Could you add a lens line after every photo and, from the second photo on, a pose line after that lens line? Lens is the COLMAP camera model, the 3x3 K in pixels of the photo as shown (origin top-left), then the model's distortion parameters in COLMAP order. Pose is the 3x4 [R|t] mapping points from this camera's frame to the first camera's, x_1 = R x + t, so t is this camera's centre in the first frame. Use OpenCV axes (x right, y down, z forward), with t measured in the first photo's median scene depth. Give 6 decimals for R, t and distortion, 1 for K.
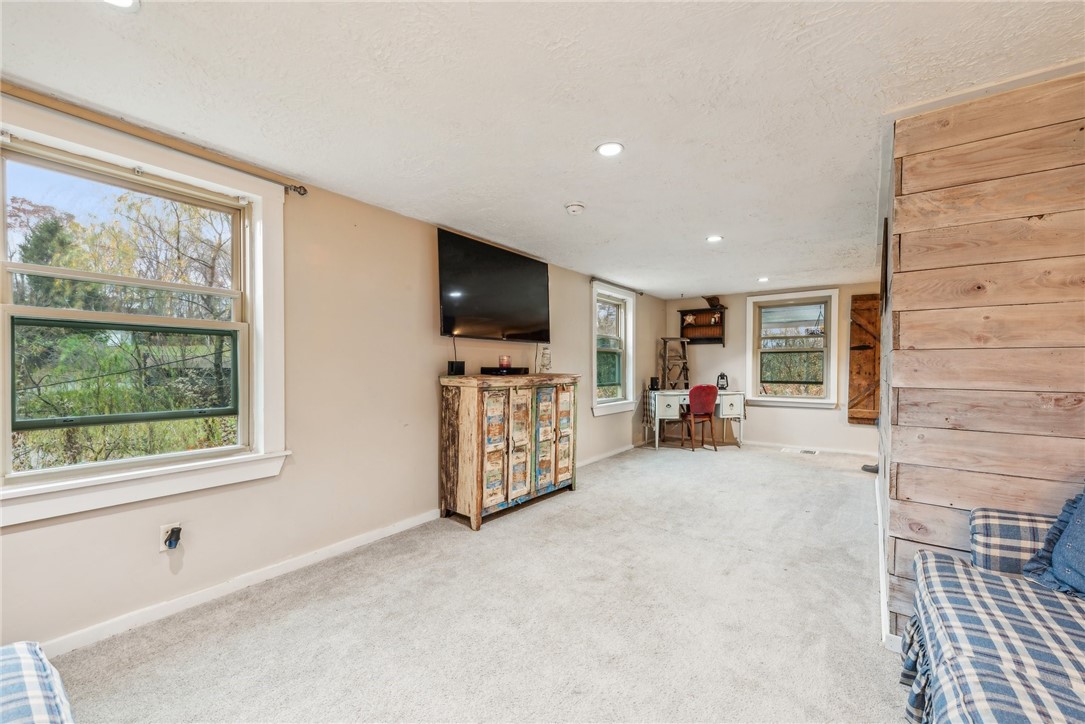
lens RADIAL K [[426.6, 0, 543.1], [0, 426.6, 368.5], [0, 0, 1]] dist [0.007304, -0.000323]
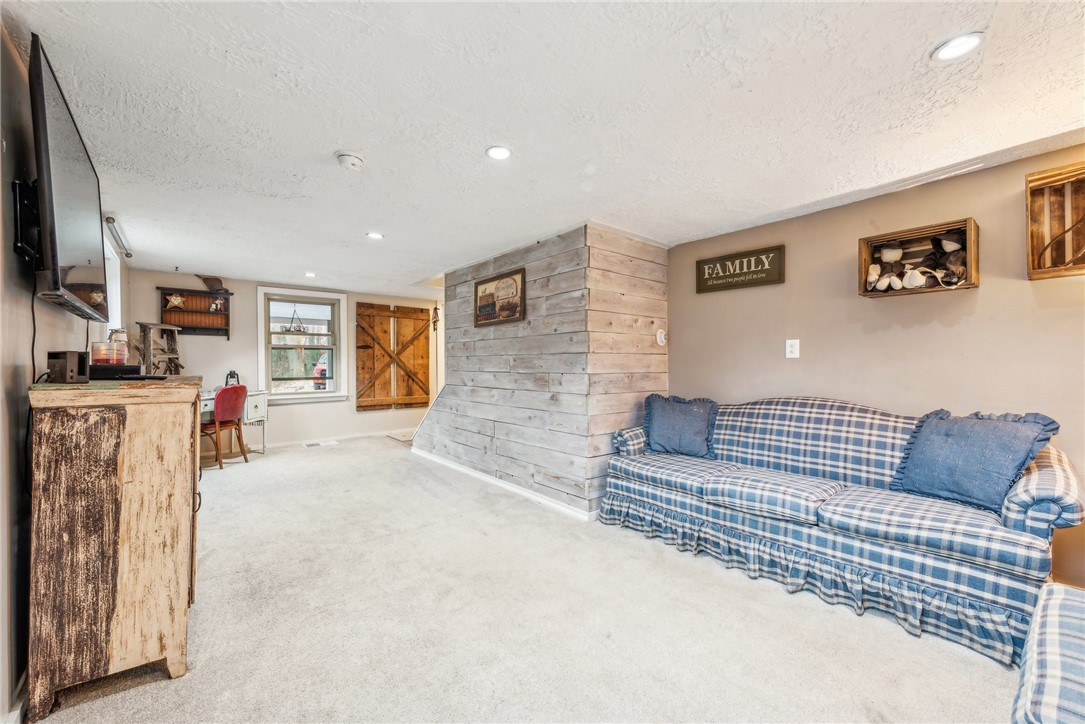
lens RADIAL K [[426.6, 0, 541.0], [0, 426.6, 362.3], [0, 0, 1]] dist [0.007304, -0.000323]
pose [[0.255846, -0.000979, 0.966717, -0.499770], [0.007309, 0.999973, -0.000921, -0.001617], [-0.966690, 0.007302, 0.255846, 0.390695]]
